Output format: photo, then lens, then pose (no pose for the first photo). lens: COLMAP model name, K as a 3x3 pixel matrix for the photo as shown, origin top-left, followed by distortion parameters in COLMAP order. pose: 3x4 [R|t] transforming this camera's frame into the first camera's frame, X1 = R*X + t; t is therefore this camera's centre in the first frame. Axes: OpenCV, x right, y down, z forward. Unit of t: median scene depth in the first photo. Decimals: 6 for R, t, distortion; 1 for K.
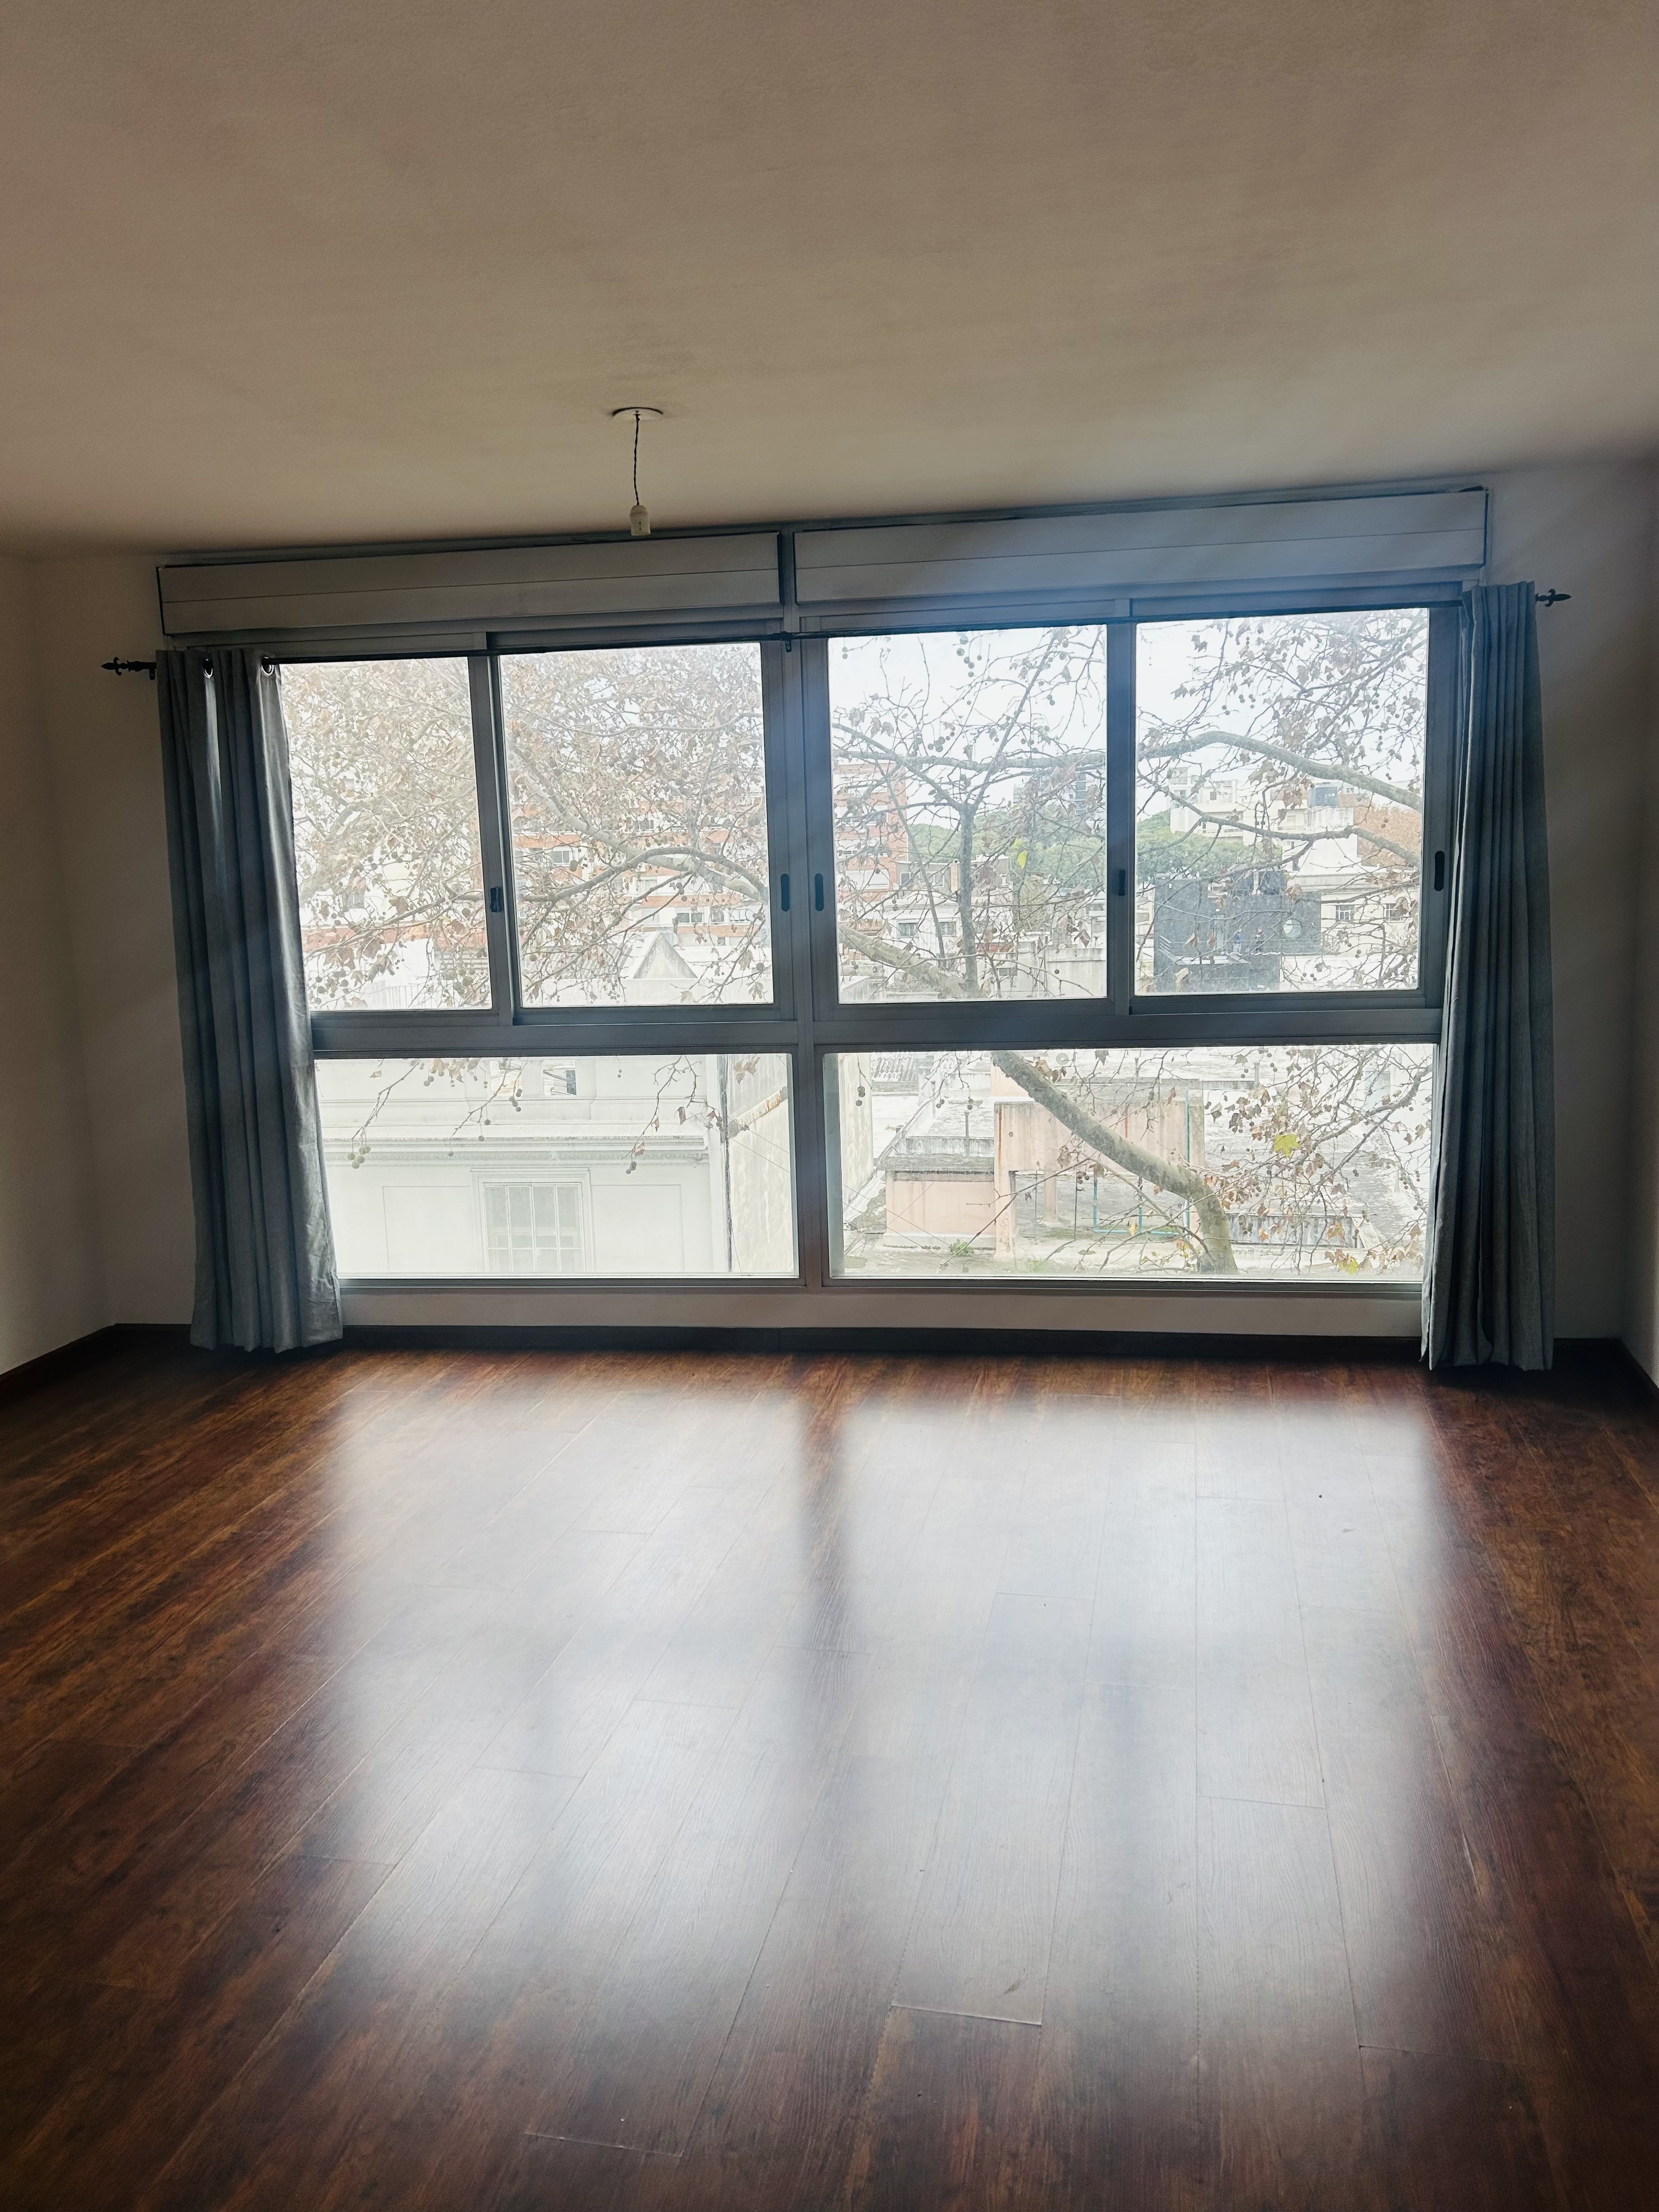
lens RADIAL K [[1665.4, 0, 817.1], [0, 1665.4, 1104.6], [0, 0, 1]] dist [0.039441, -0.030982]
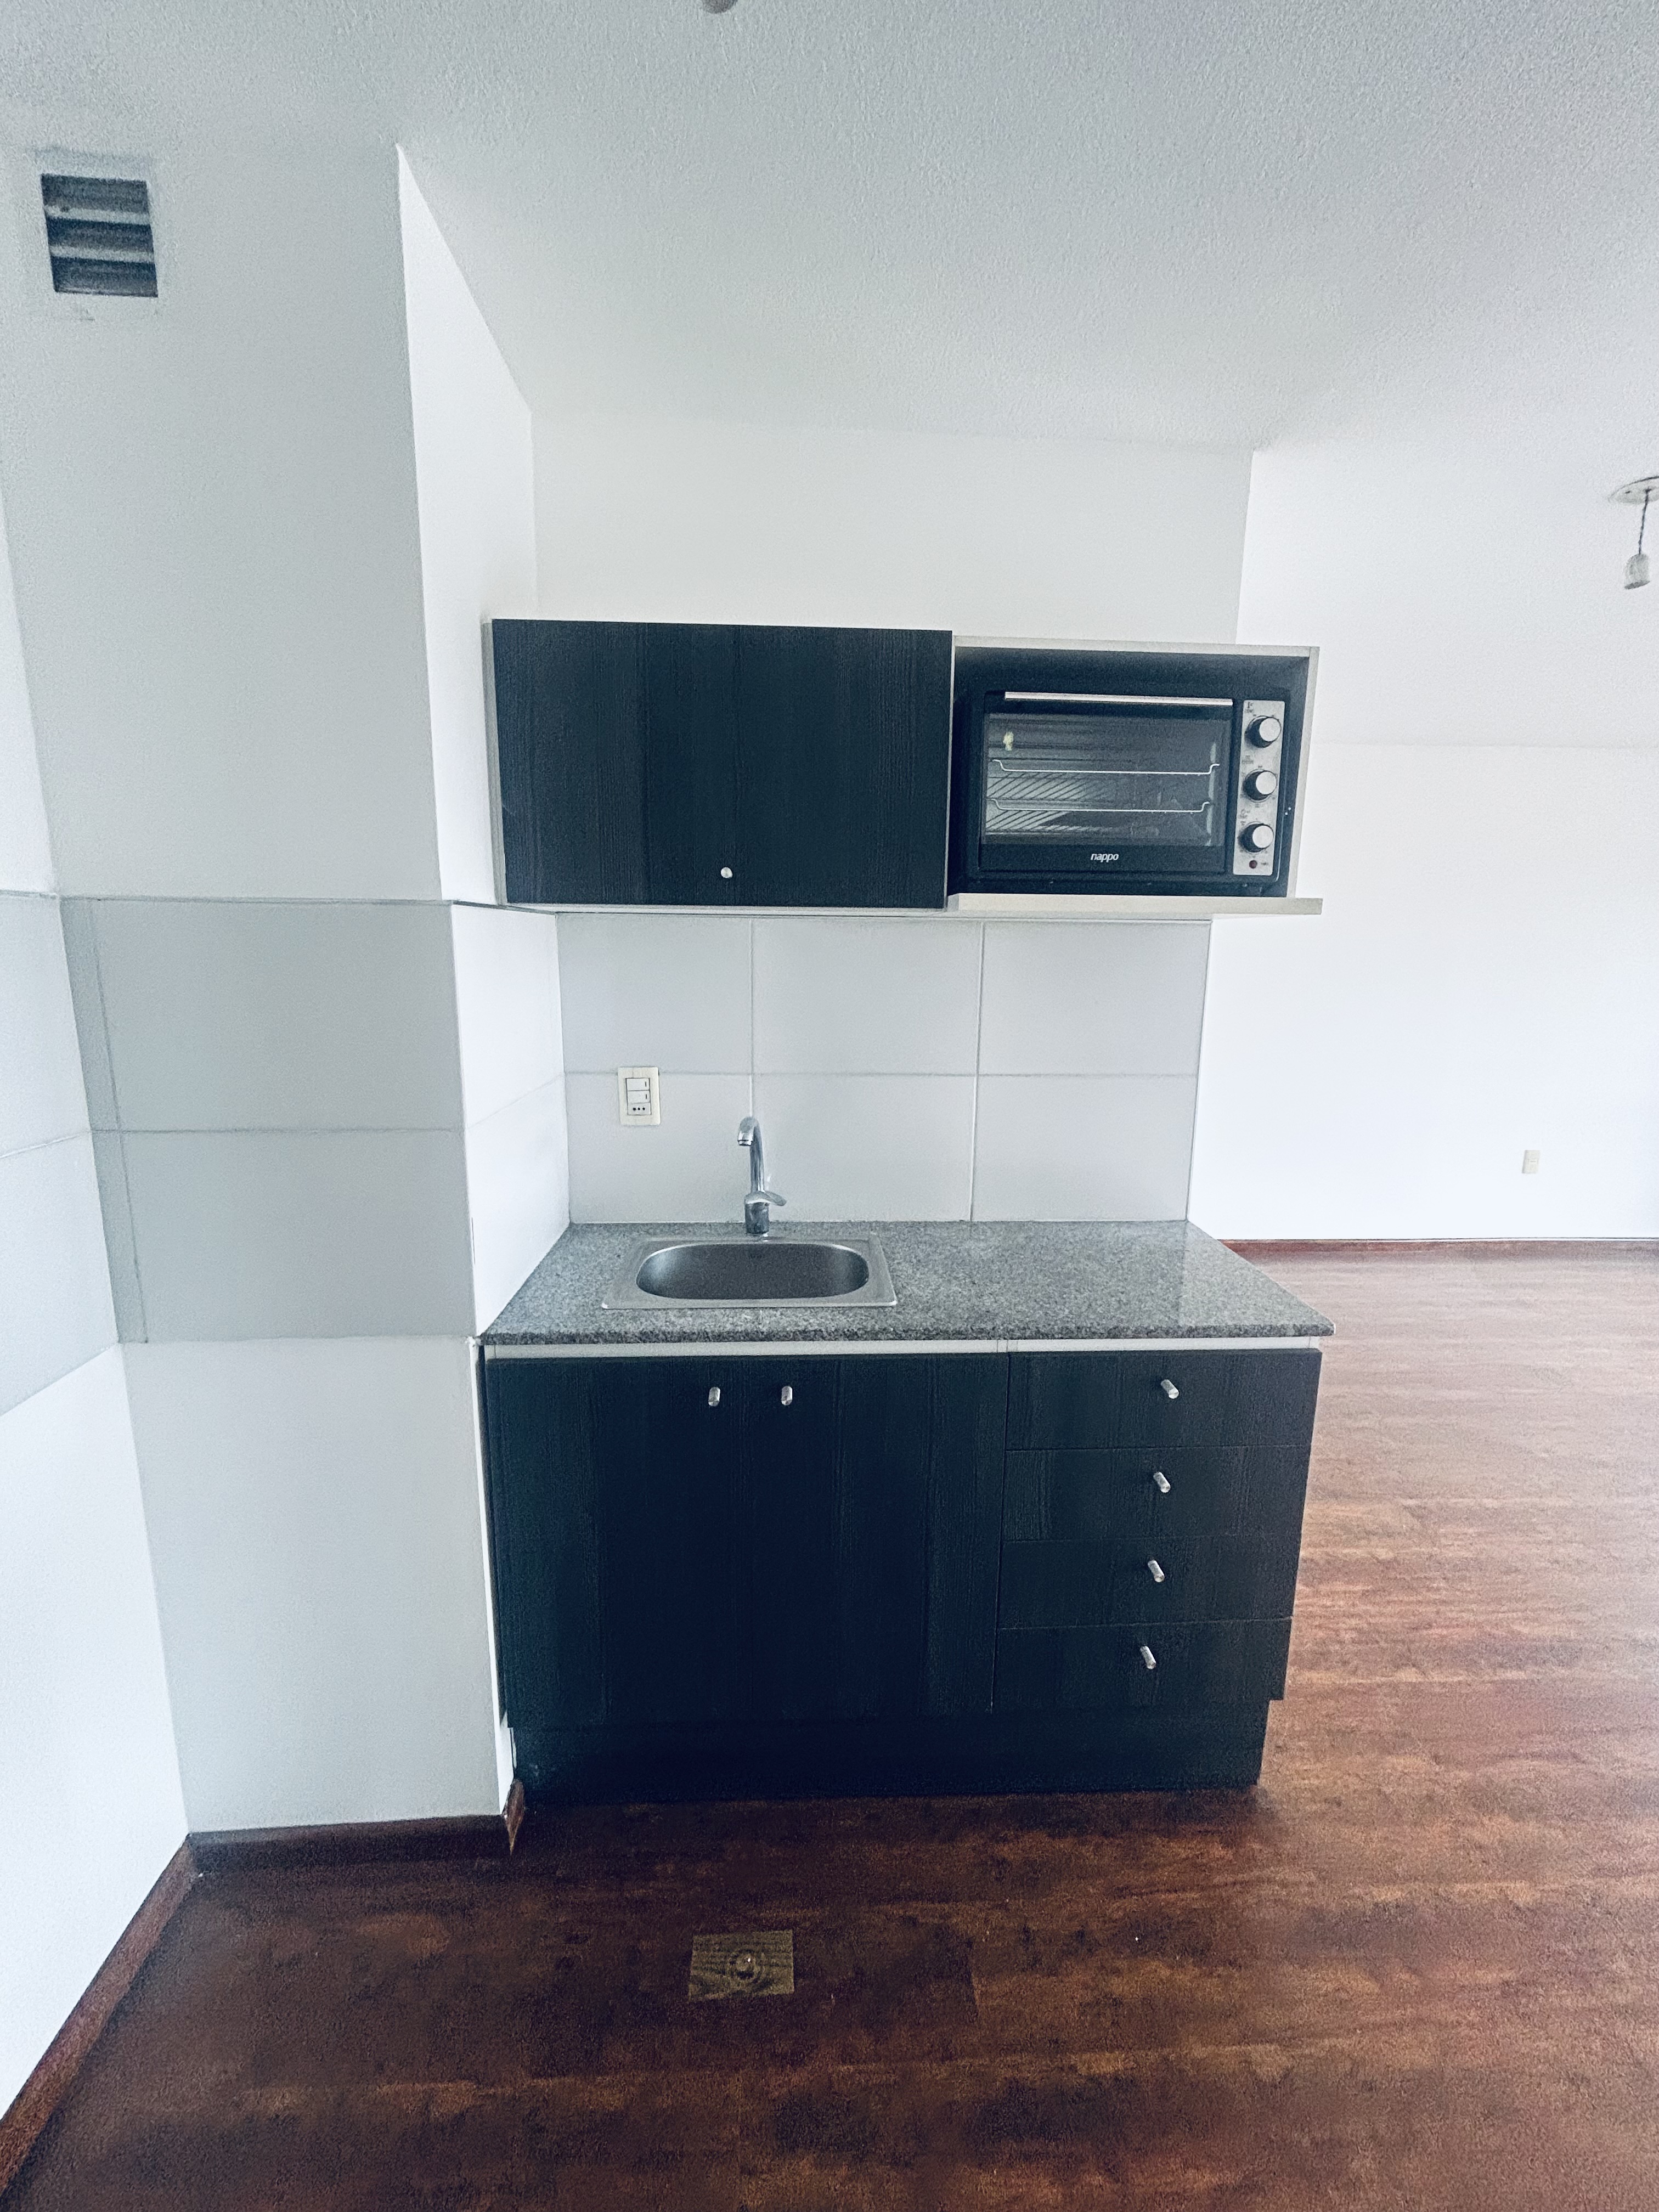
lens RADIAL K [[891.6, 0, 832.9], [0, 891.6, 1102.9], [0, 0, 1]] dist [-0.000340, -0.000092]
pose [[0.263908, 0.209801, -0.941454, 0.116669], [-0.171107, 0.970760, 0.168367, 0.028639], [0.949250, 0.116656, 0.292089, -0.183921]]
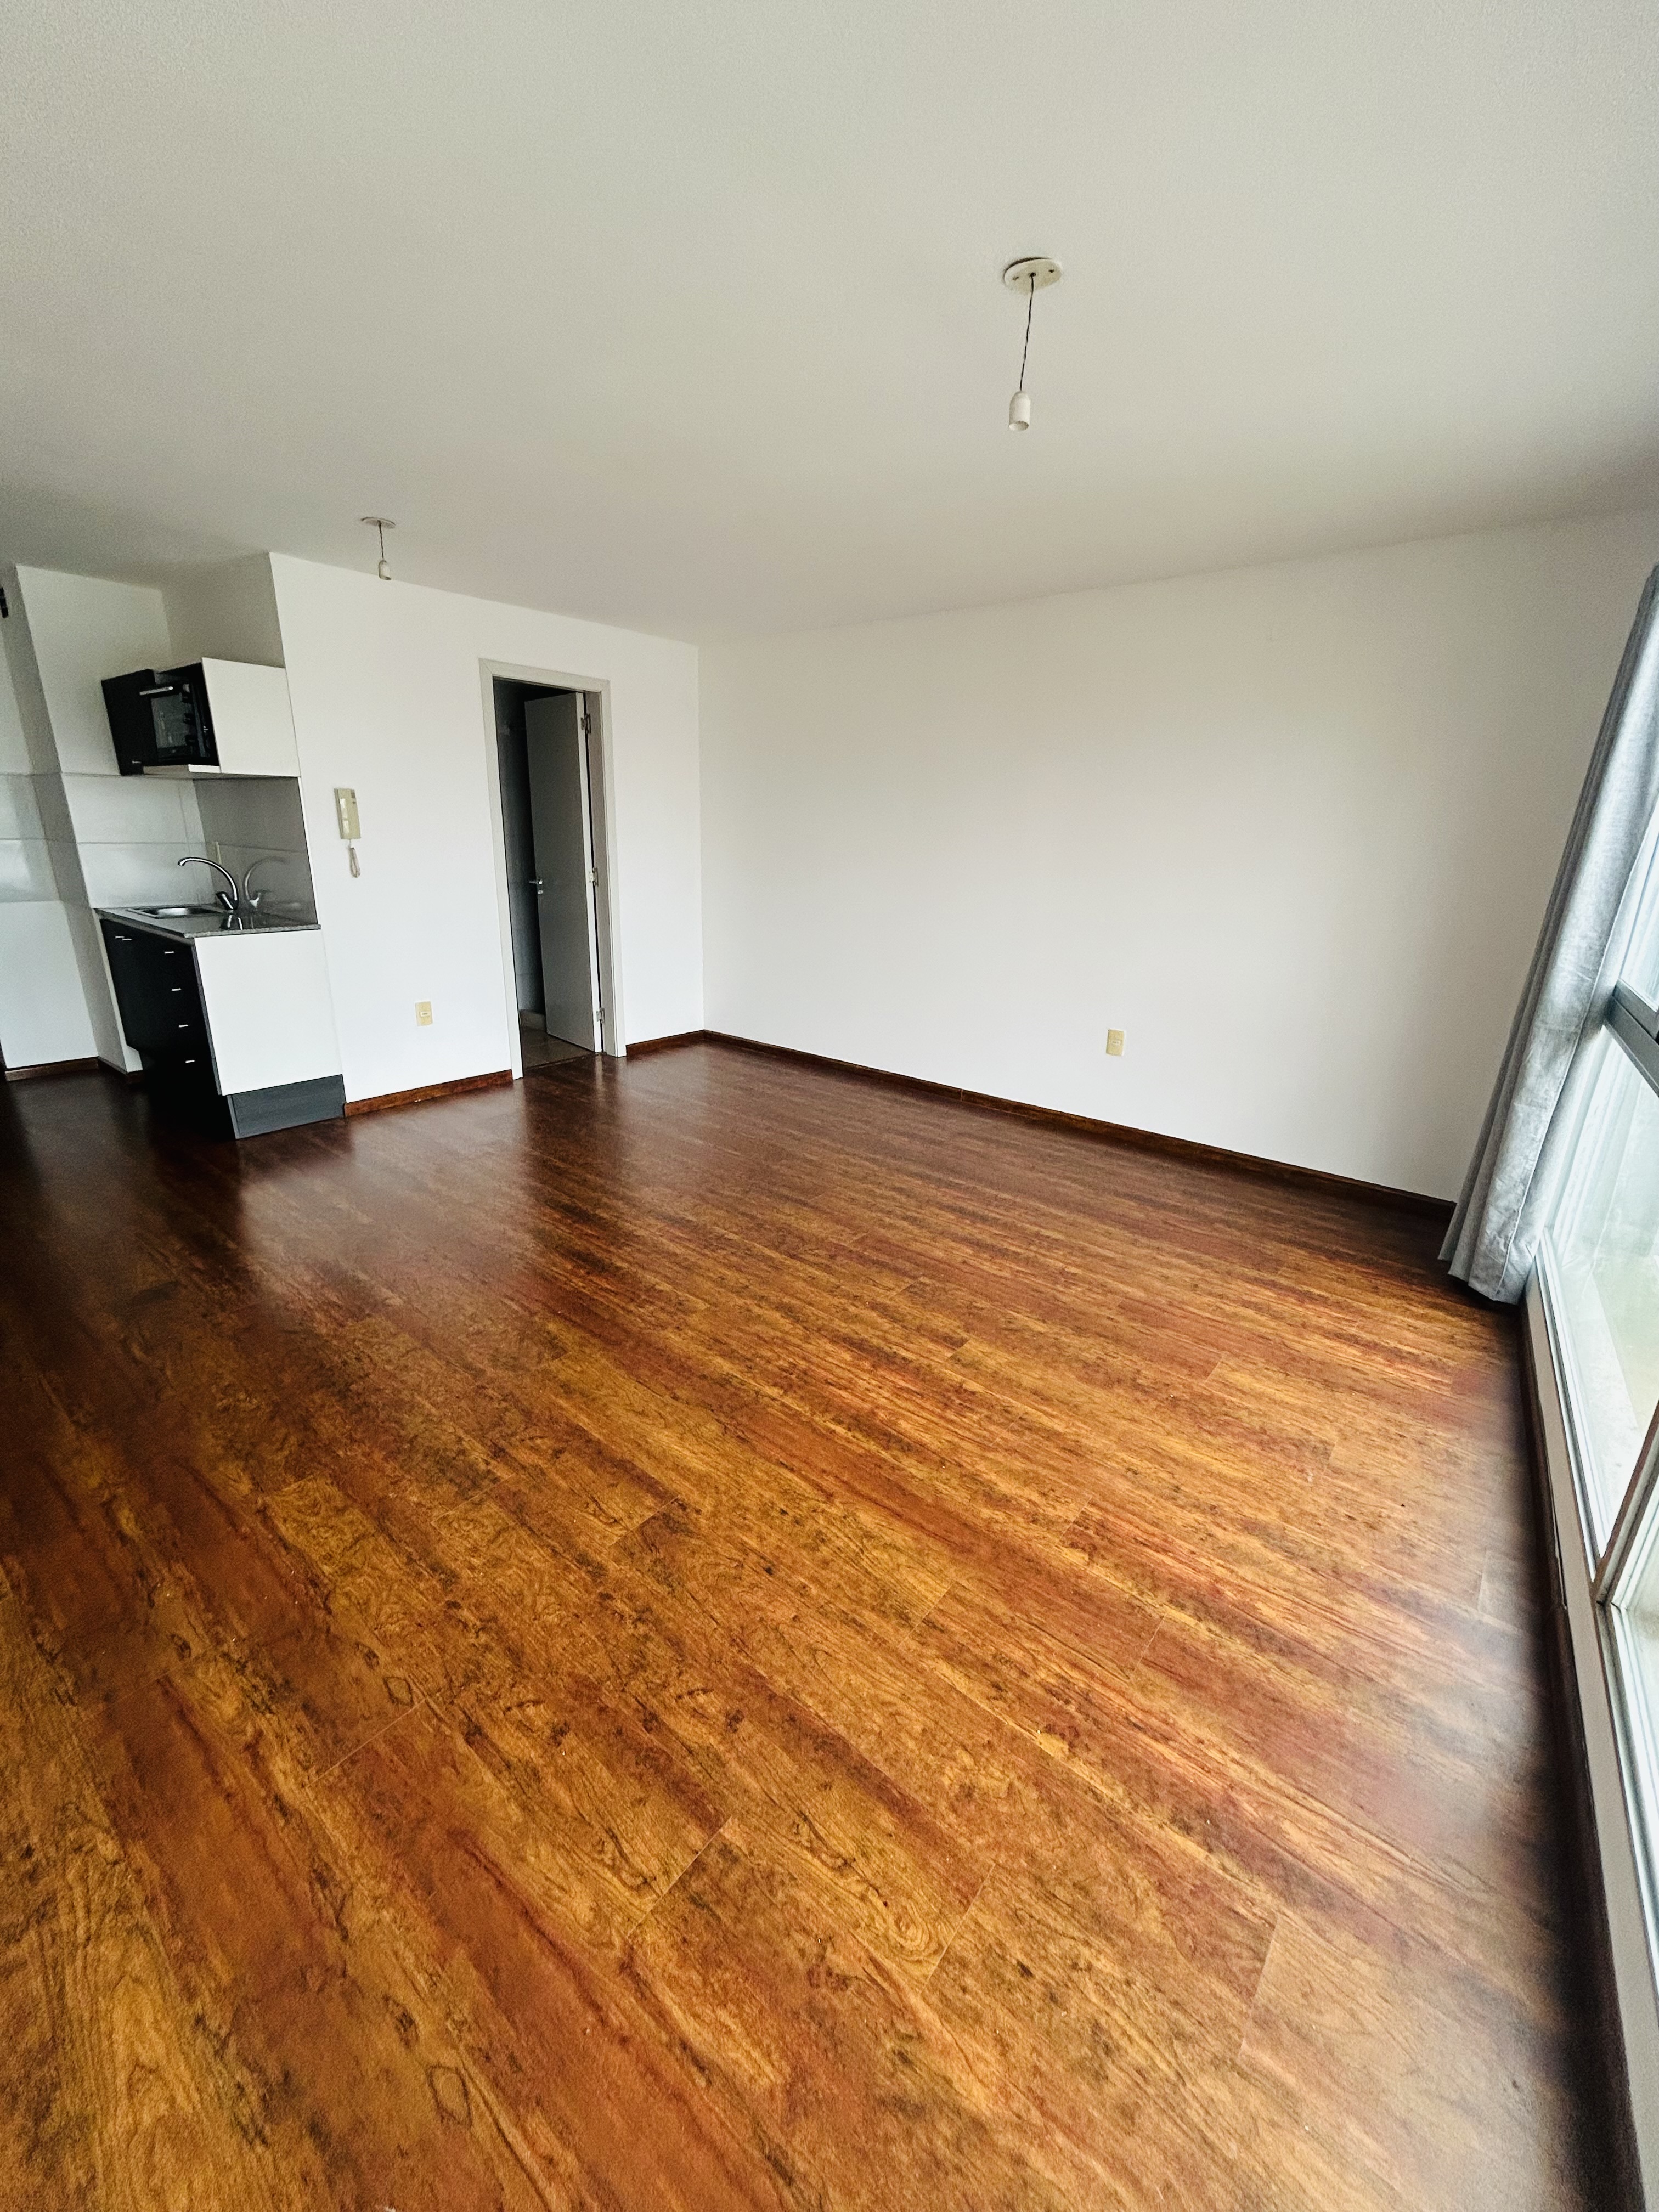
lens RADIAL K [[890.9, 0, 829.5], [0, 890.9, 1106.0], [0, 0, 1]] dist [-0.004182, 0.000142]
pose [[-0.456109, 0.286535, -0.842533, 0.329064], [-0.150506, 0.908273, 0.390370, -0.120099], [0.877105, 0.304858, -0.371146, 0.858048]]
